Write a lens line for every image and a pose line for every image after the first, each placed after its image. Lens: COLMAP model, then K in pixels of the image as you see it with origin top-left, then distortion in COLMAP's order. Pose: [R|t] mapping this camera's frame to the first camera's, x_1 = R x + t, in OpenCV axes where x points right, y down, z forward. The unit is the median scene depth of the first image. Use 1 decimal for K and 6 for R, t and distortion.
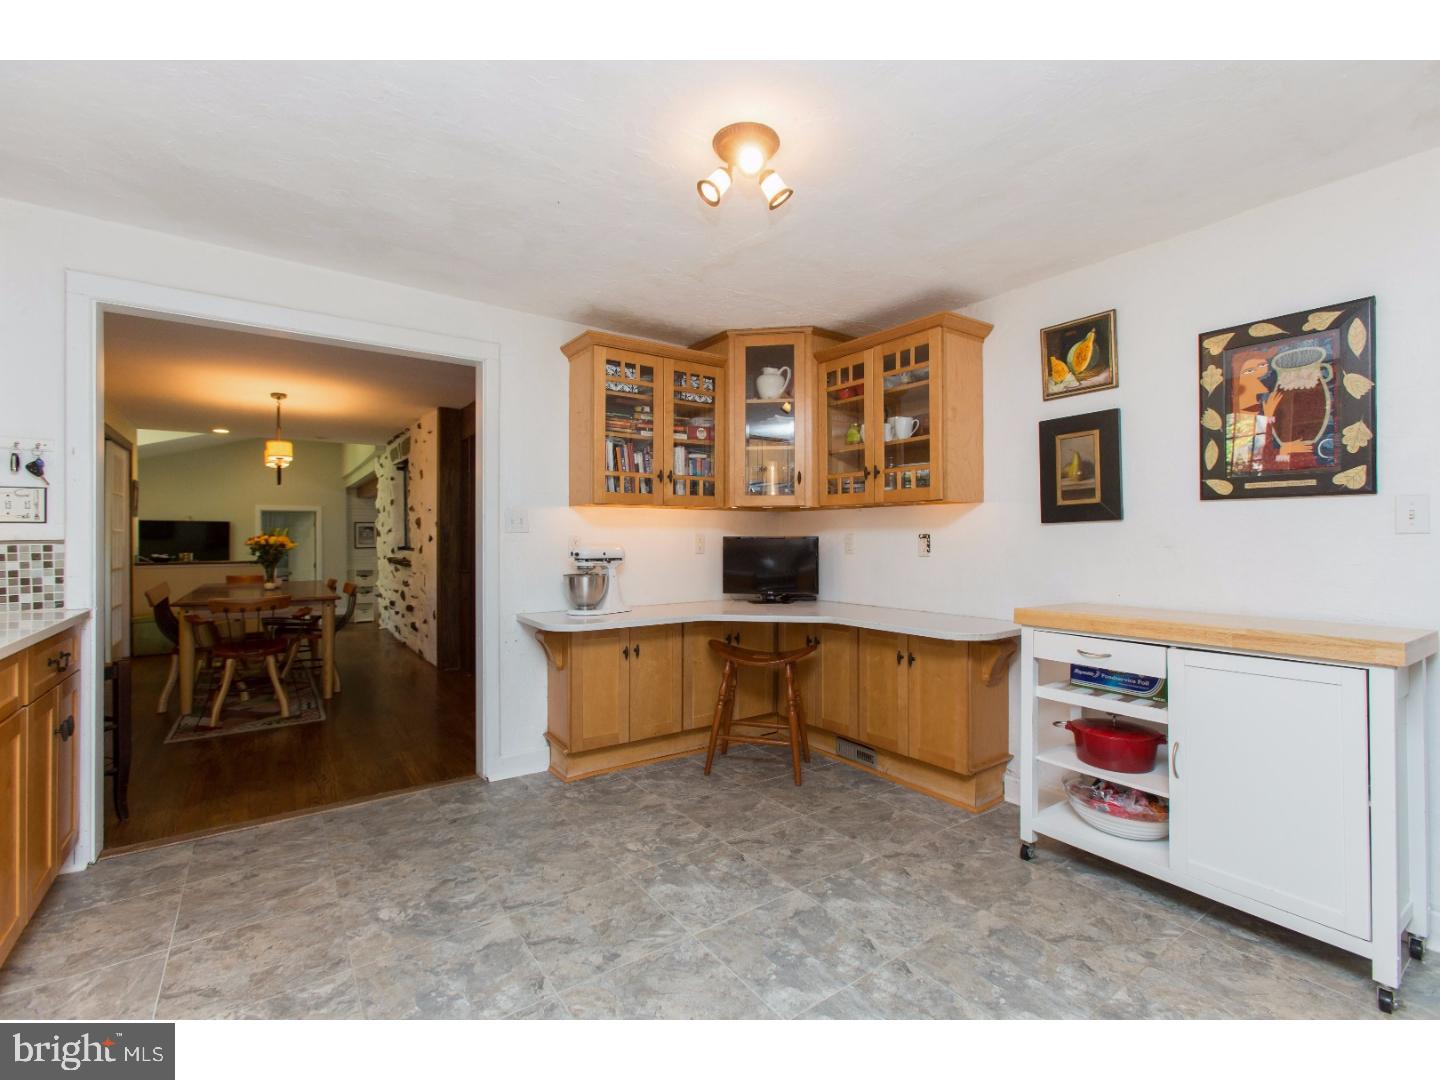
lens RADIAL K [[638.7, 0, 717.1], [0, 638.7, 538.3], [0, 0, 1]] dist [-0.005781, 0.002406]
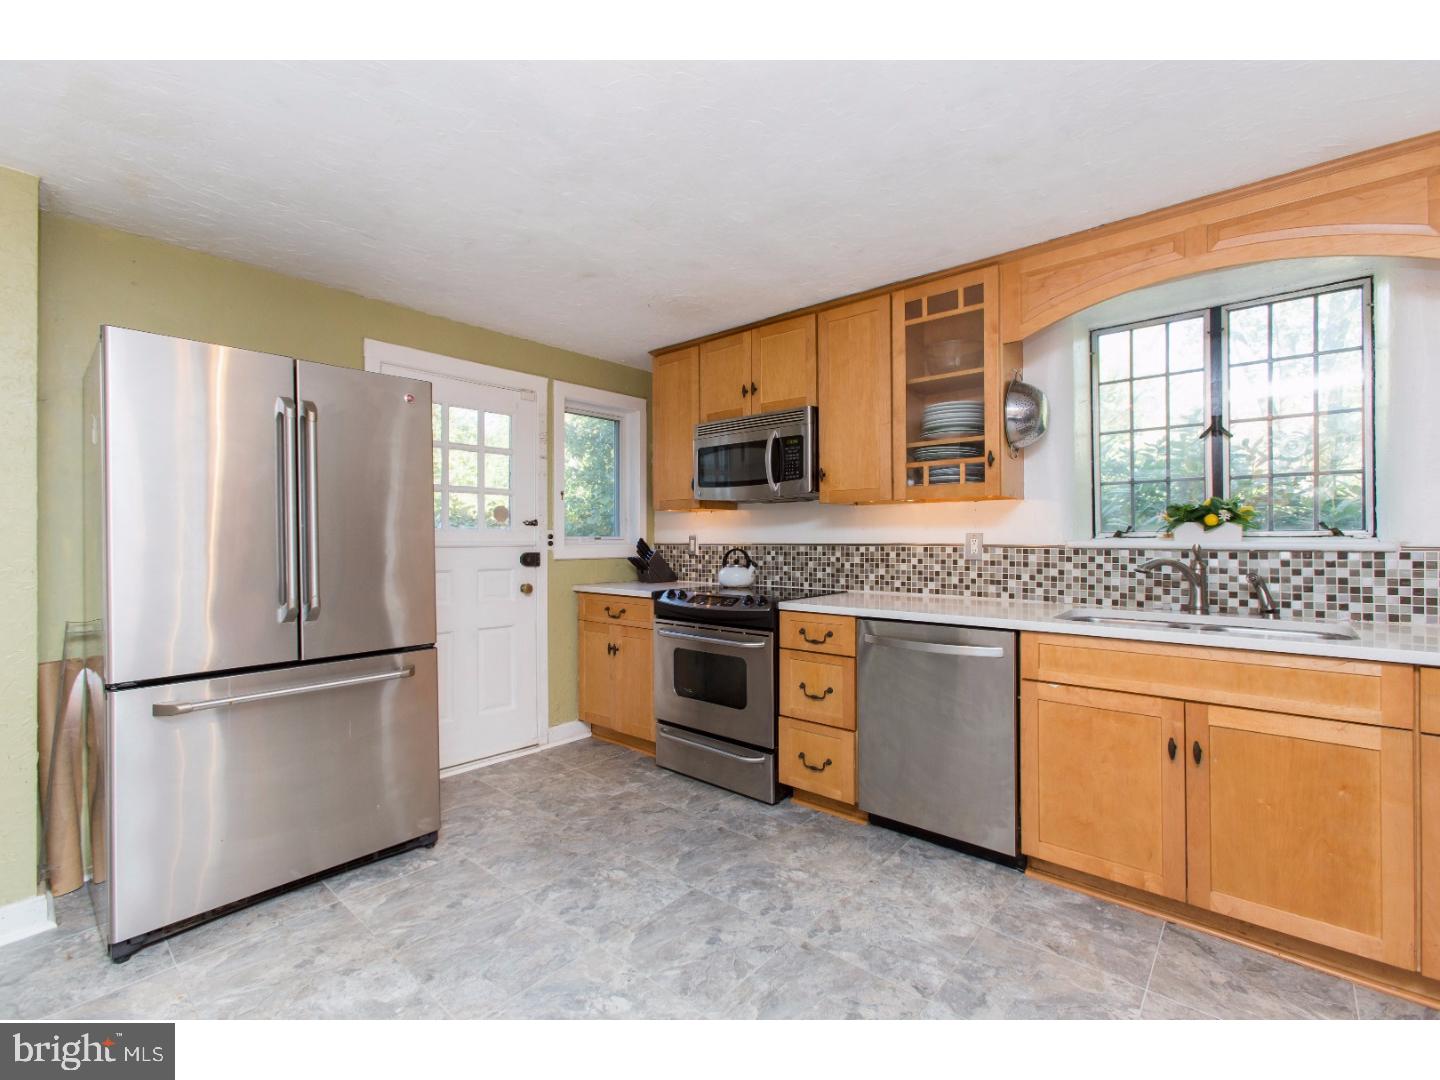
lens RADIAL K [[638.7, 0, 723.2], [0, 638.7, 536.8], [0, 0, 1]] dist [-0.005781, 0.002406]
pose [[-0.972818, 0.005556, -0.231503, 0.191970], [0.006431, 0.999975, -0.003024, -0.015354], [0.231480, -0.004430, -0.972830, 1.031531]]
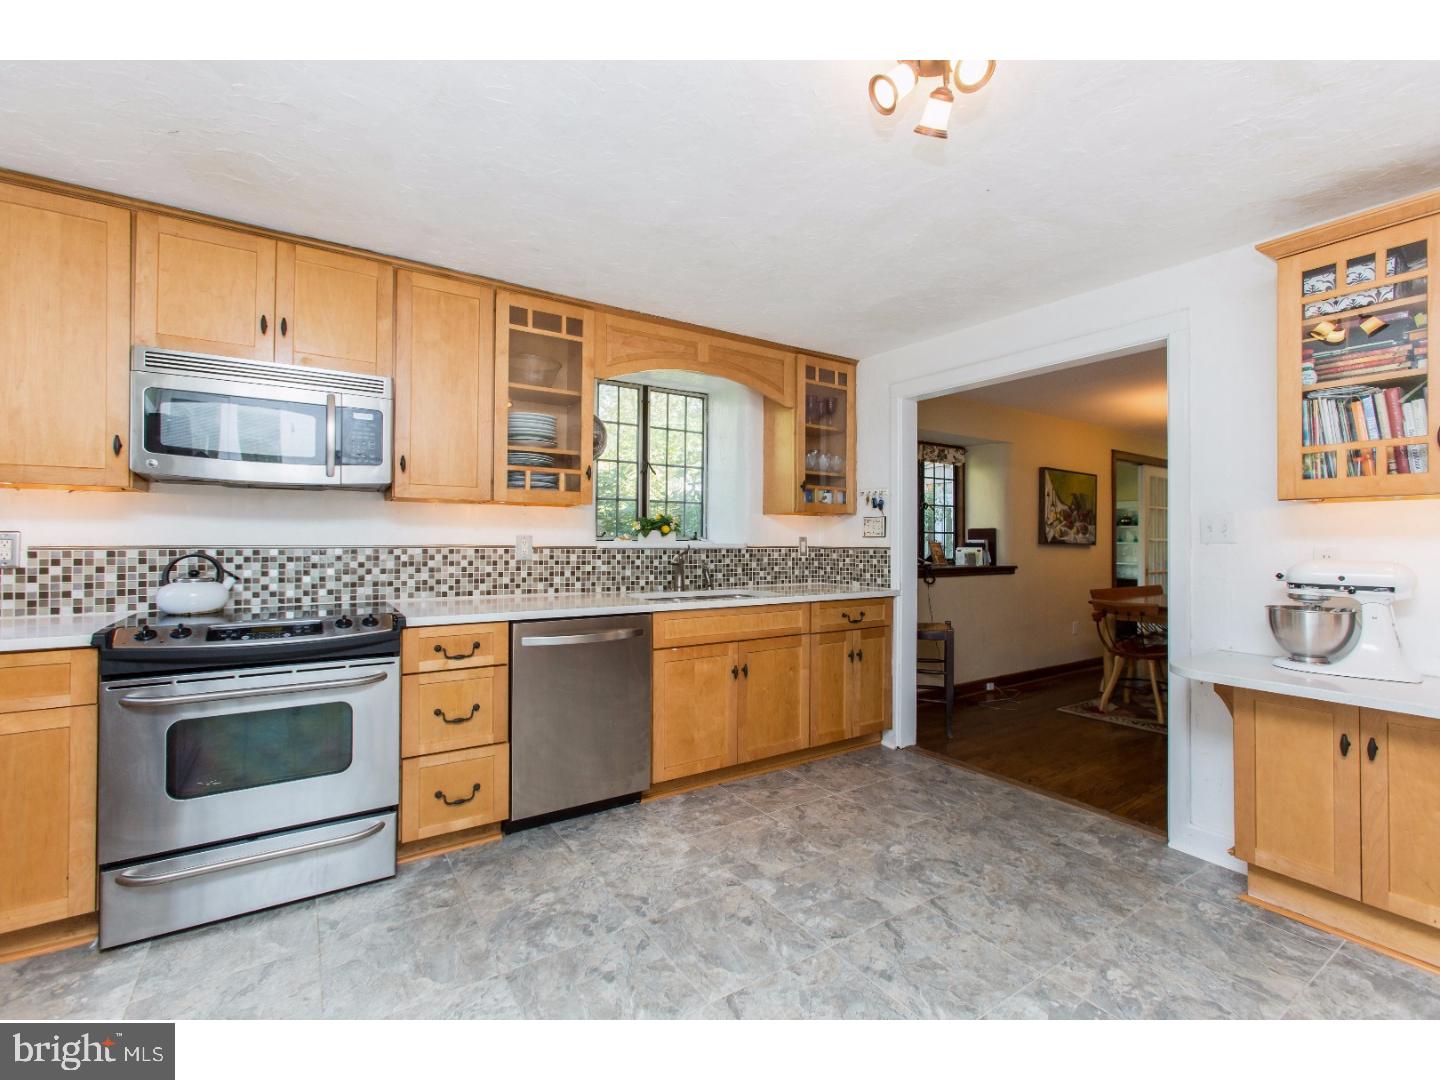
lens RADIAL K [[638.7, 0, 720.2], [0, 638.7, 537.6], [0, 0, 1]] dist [-0.005781, 0.002406]
pose [[-0.036399, -0.003188, -0.999332, 0.609342], [-0.003030, 0.999991, -0.003080, -0.015597], [0.999333, 0.002916, -0.036409, 0.563341]]
